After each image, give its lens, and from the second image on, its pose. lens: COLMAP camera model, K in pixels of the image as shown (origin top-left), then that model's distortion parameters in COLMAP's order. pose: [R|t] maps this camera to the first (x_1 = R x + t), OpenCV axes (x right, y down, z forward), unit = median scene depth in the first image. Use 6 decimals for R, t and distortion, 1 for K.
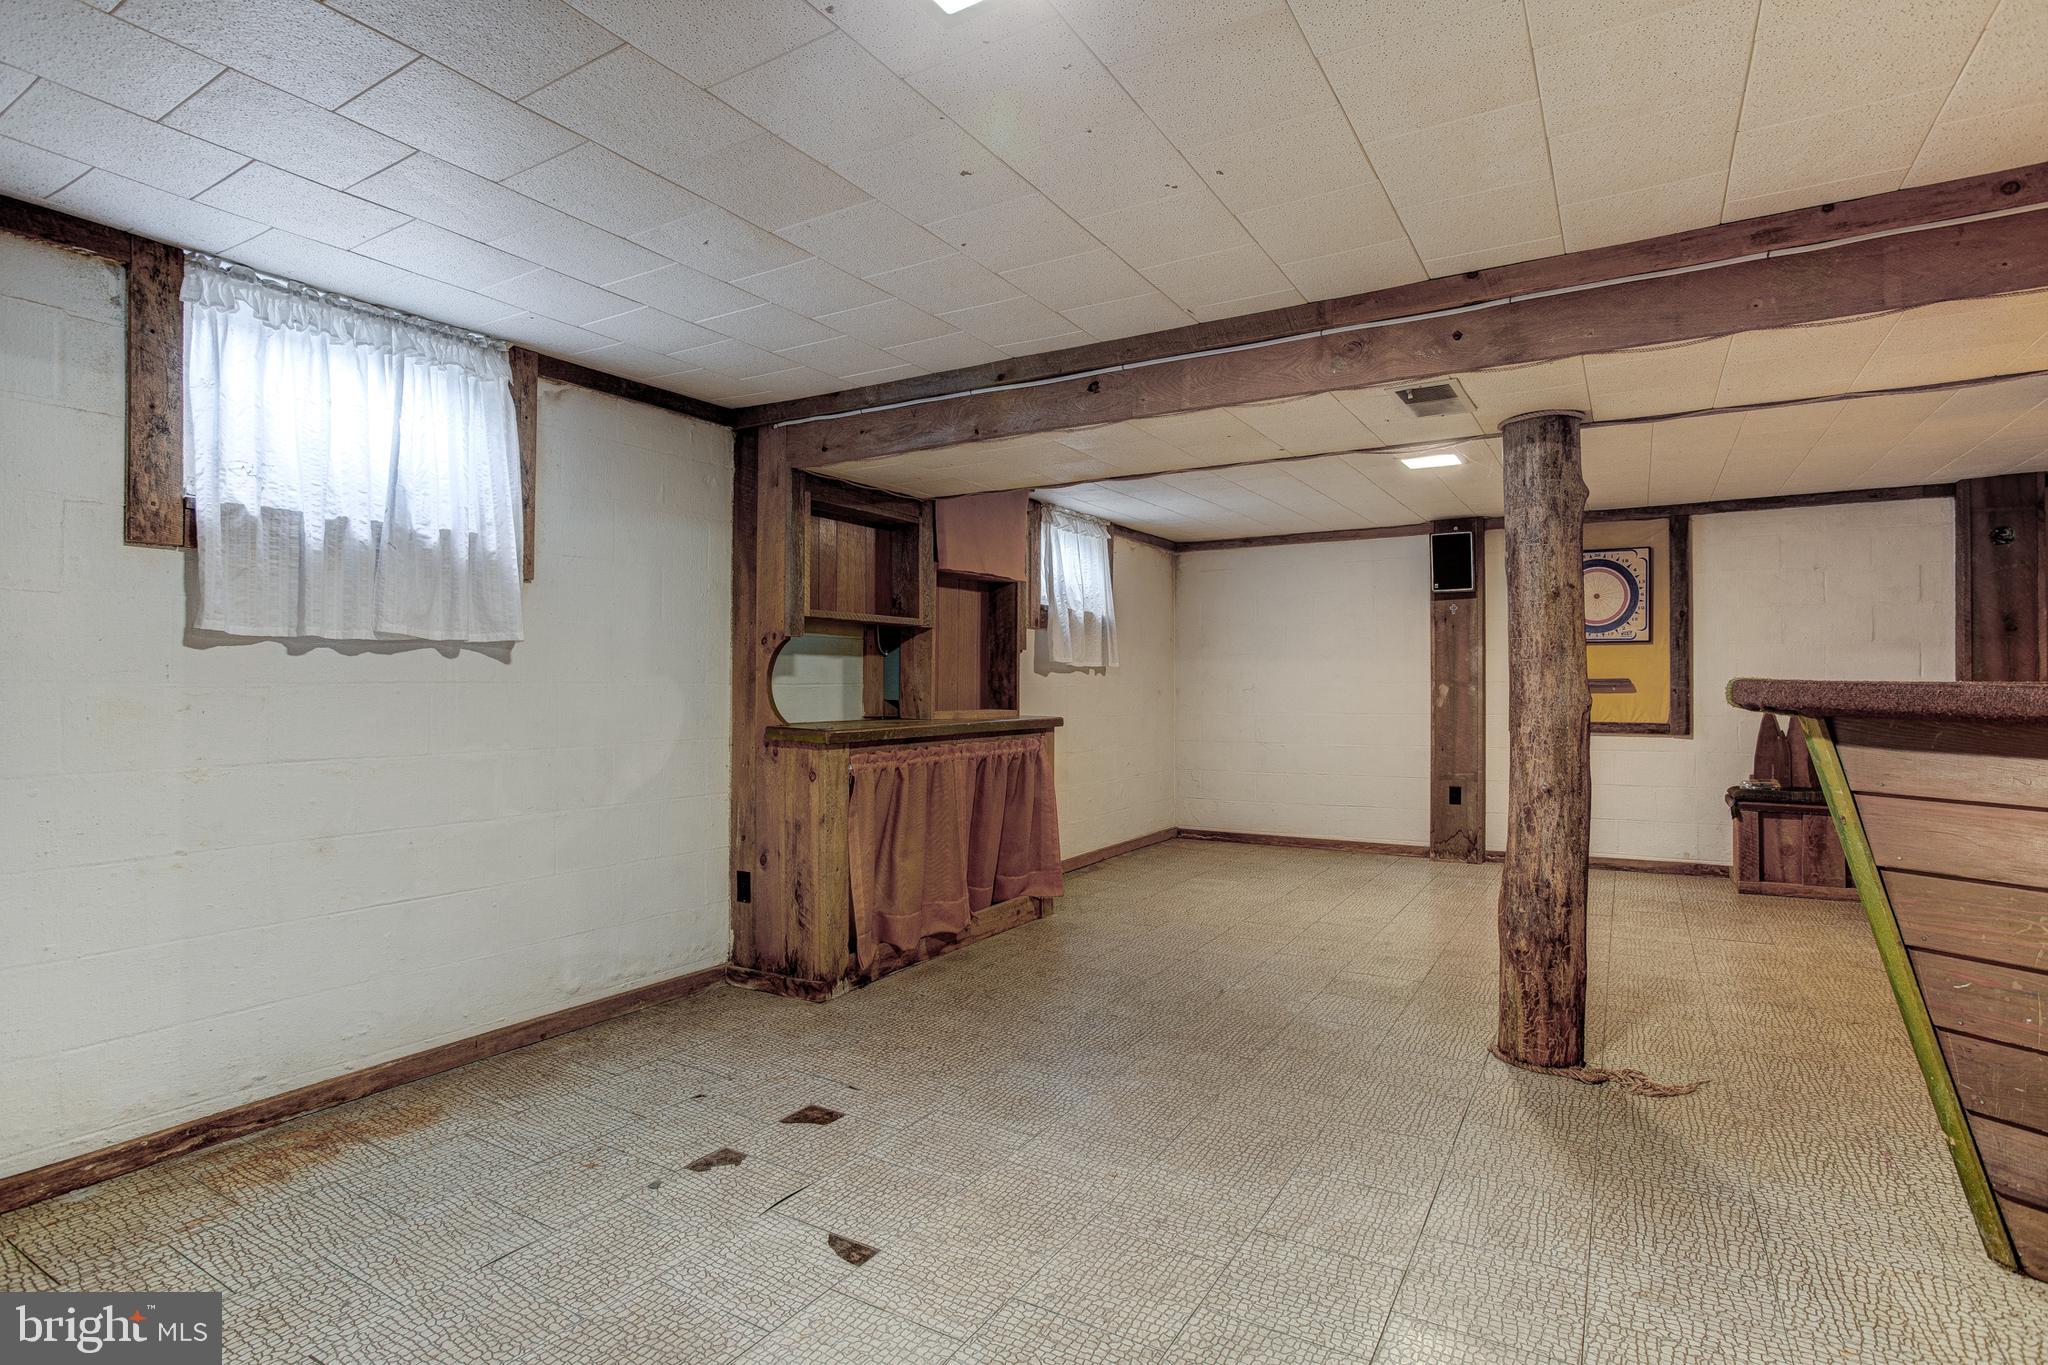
lens RADIAL K [[1010.3, 0, 1015.2], [0, 1010.3, 681.4], [0, 0, 1]] dist [-0.045933, 0.019617]
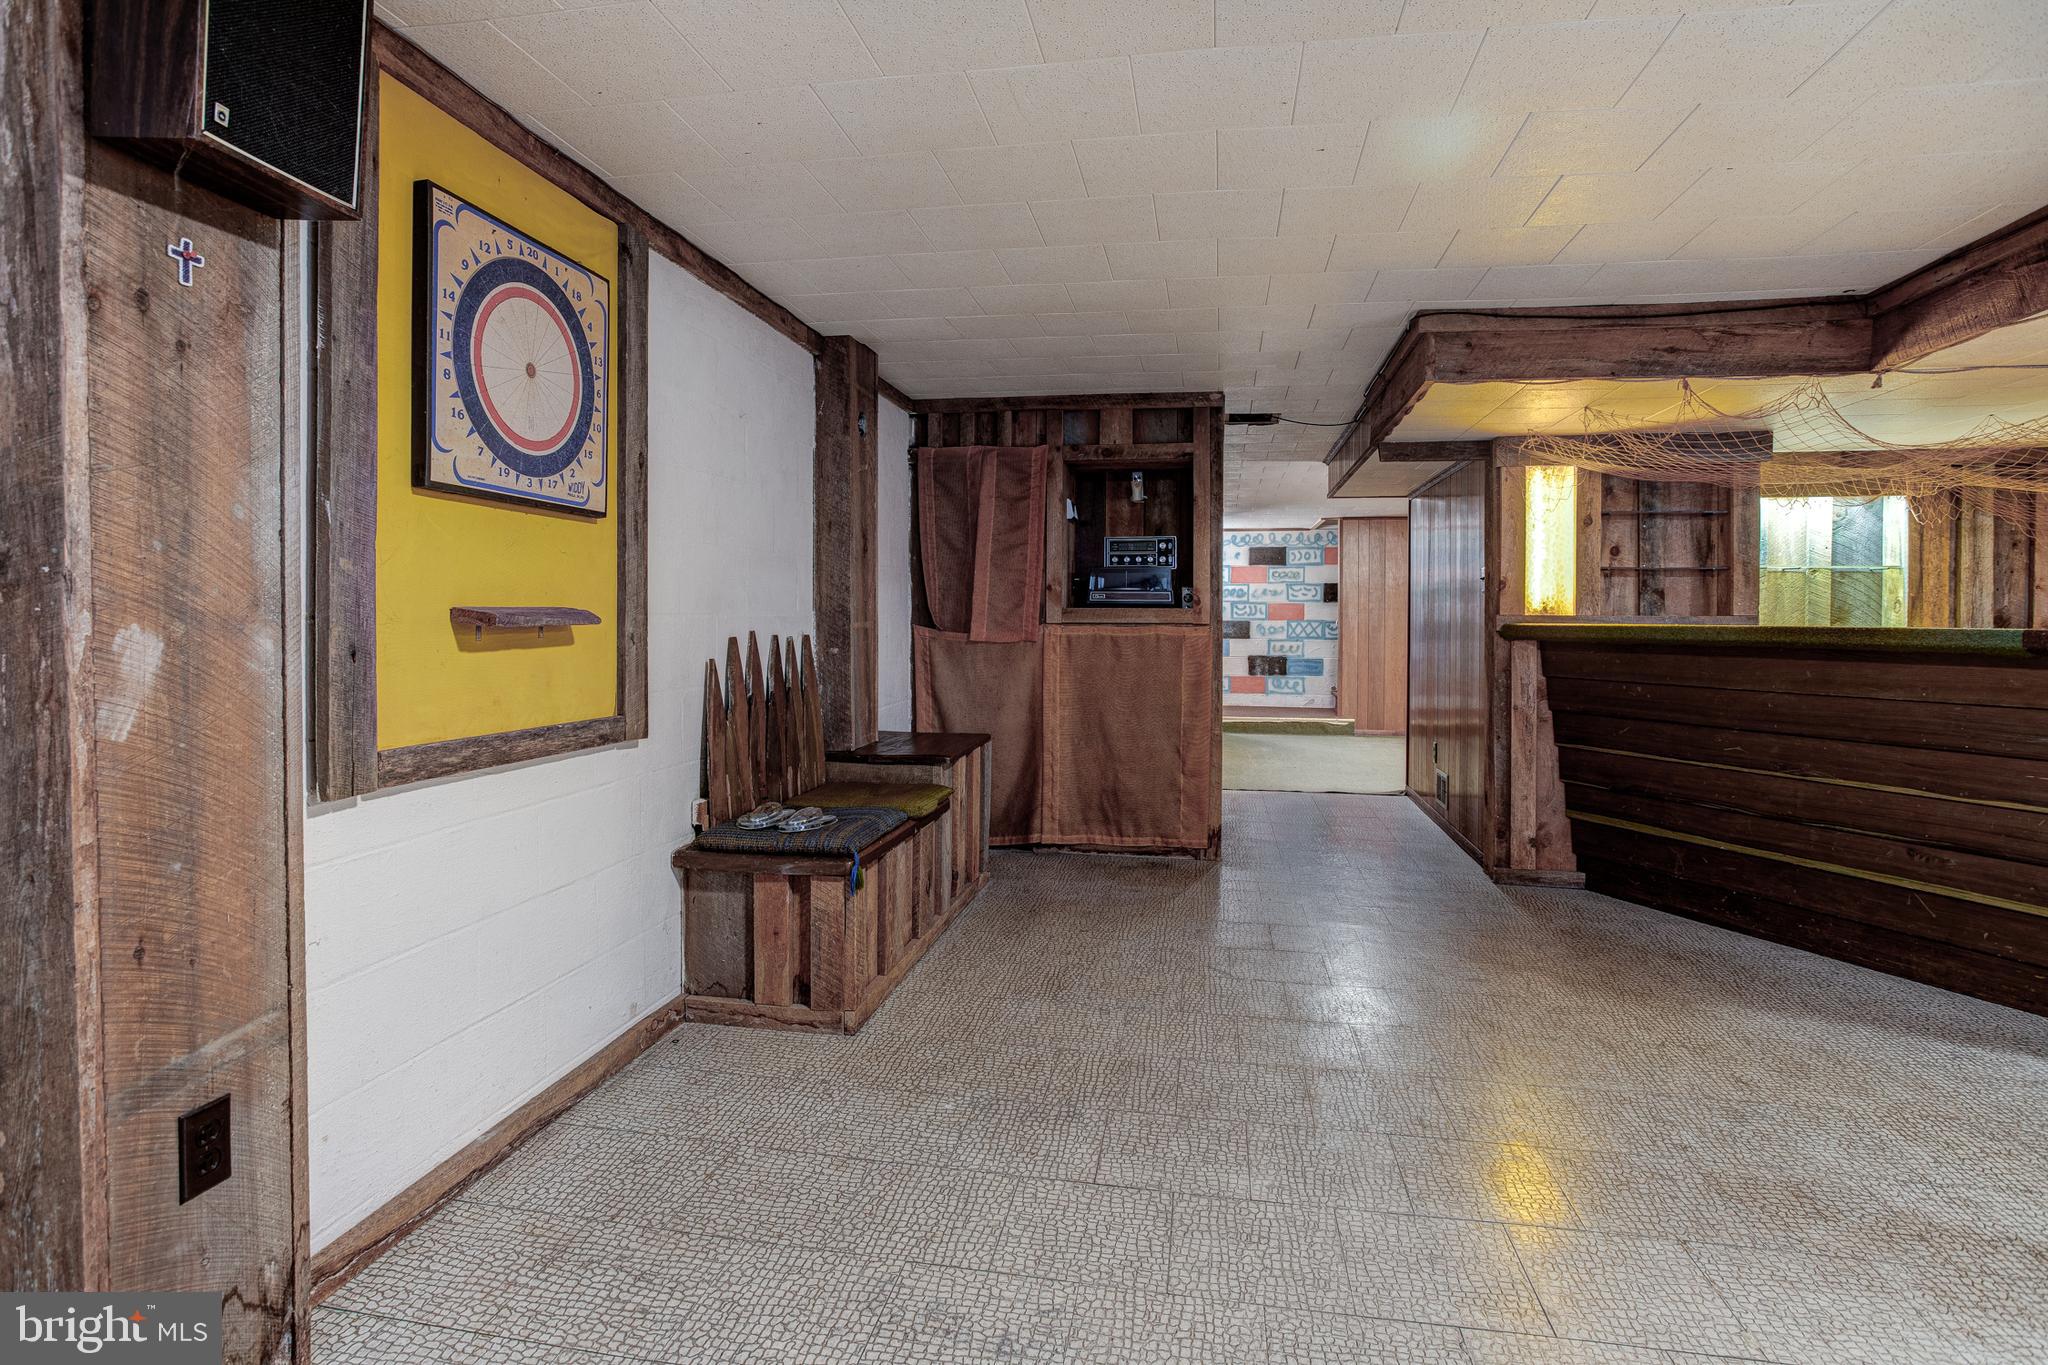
lens RADIAL K [[1010.3, 0, 1033.3], [0, 1010.3, 639.2], [0, 0, 1]] dist [-0.045933, 0.019617]
pose [[-0.352763, -0.020774, 0.935482, 0.201635], [-0.008845, 0.999783, 0.018866, 0.000335], [-0.935671, -0.001619, -0.352870, 0.994646]]
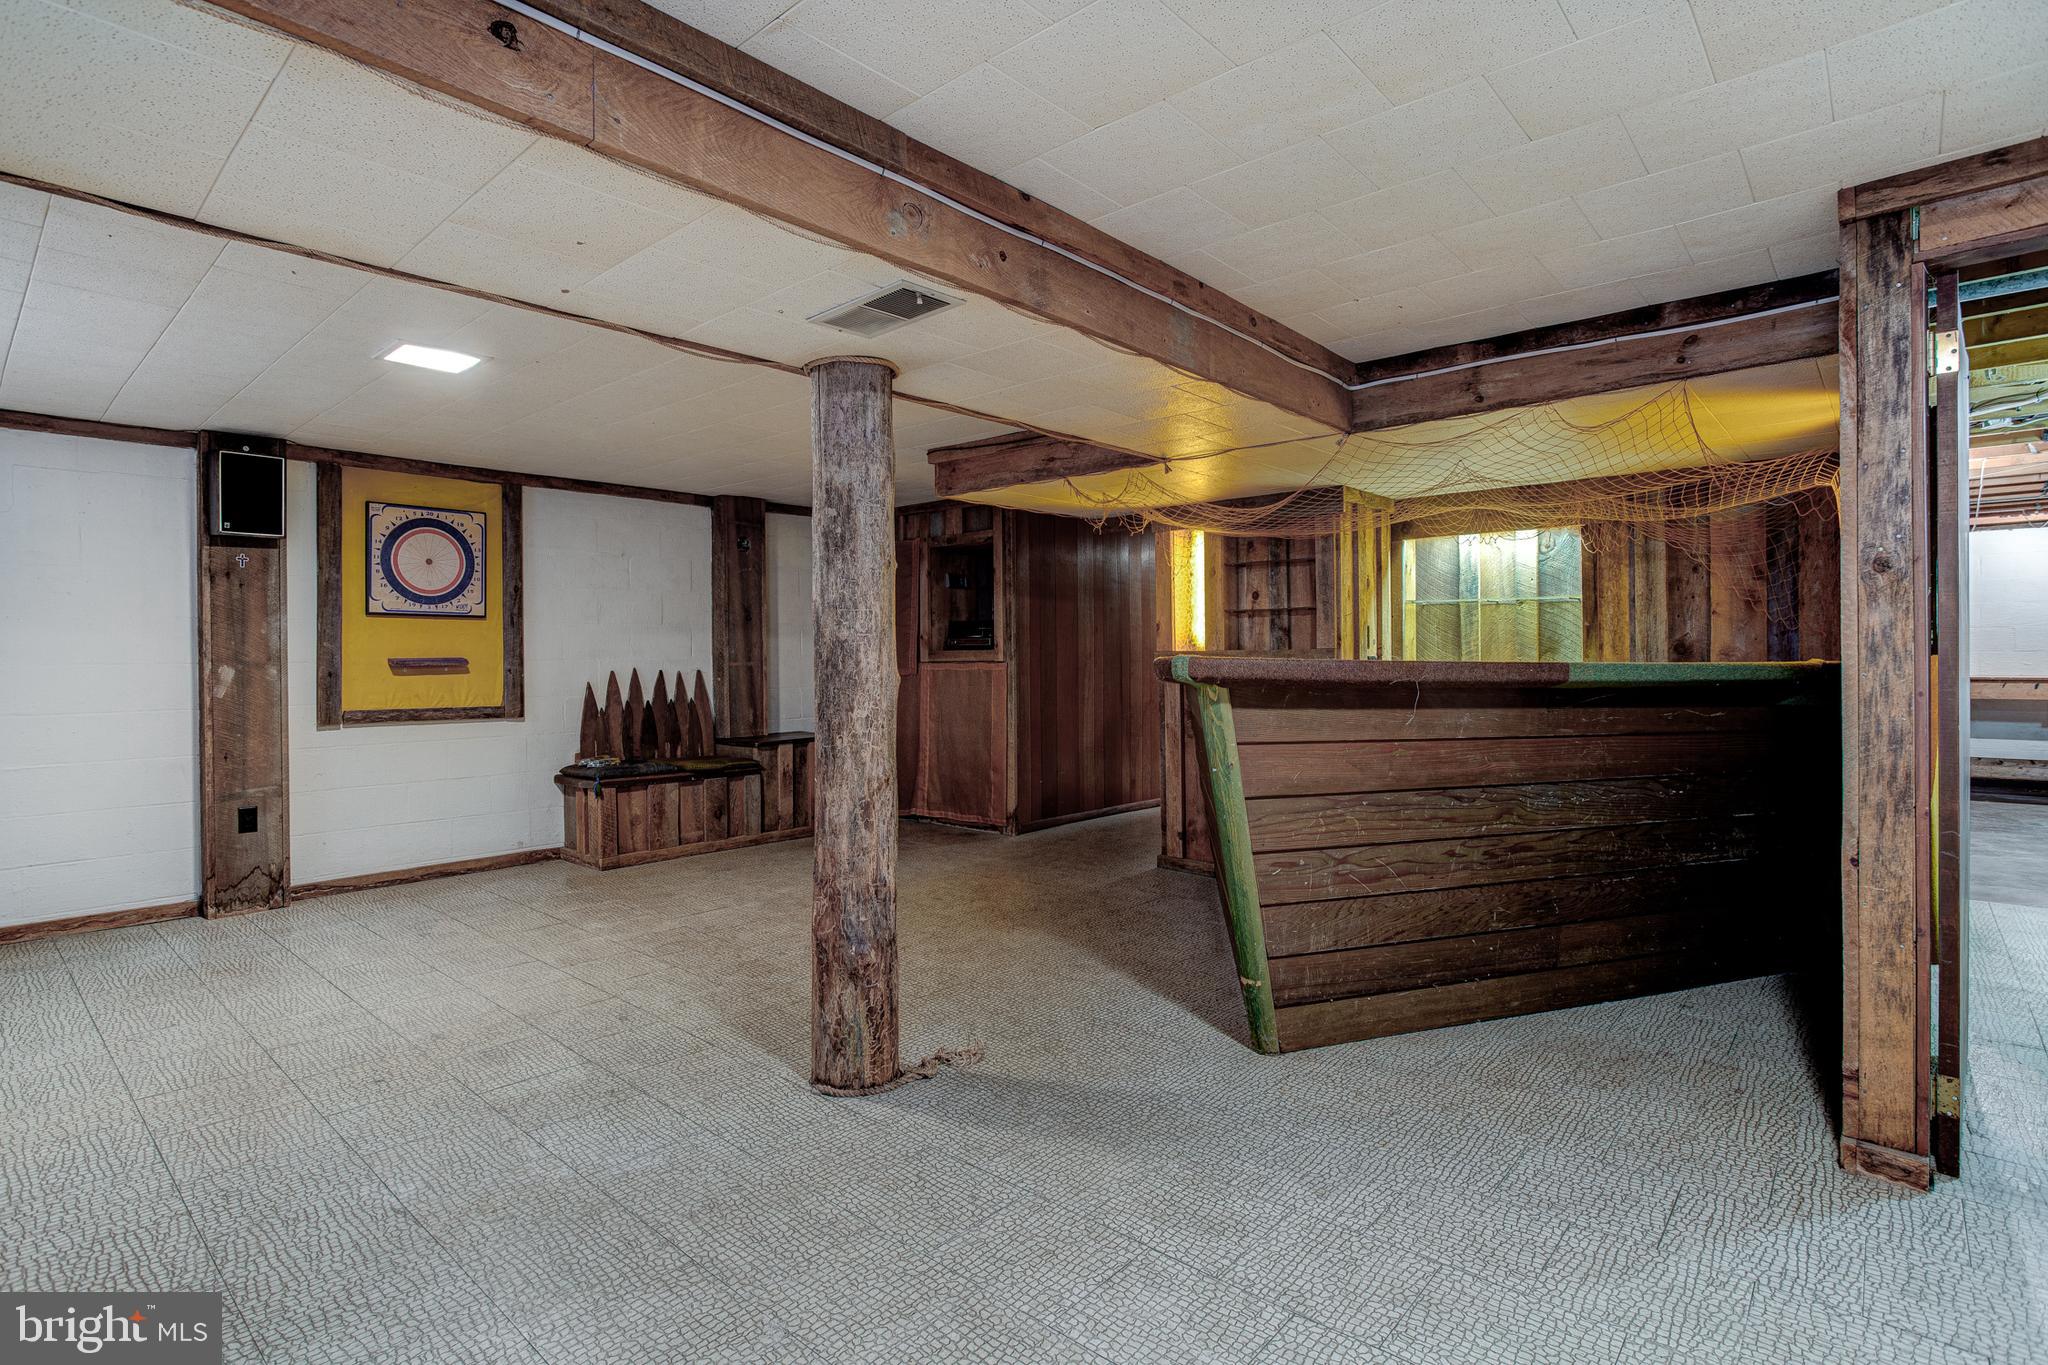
lens RADIAL K [[1010.3, 0, 1041.7], [0, 1010.3, 667.4], [0, 0, 1]] dist [-0.045933, 0.019617]
pose [[0.182760, -0.008381, 0.983122, -0.167634], [0.003008, 0.999964, 0.007965, 0.000214], [-0.983153, 0.001502, 0.182779, 0.338587]]
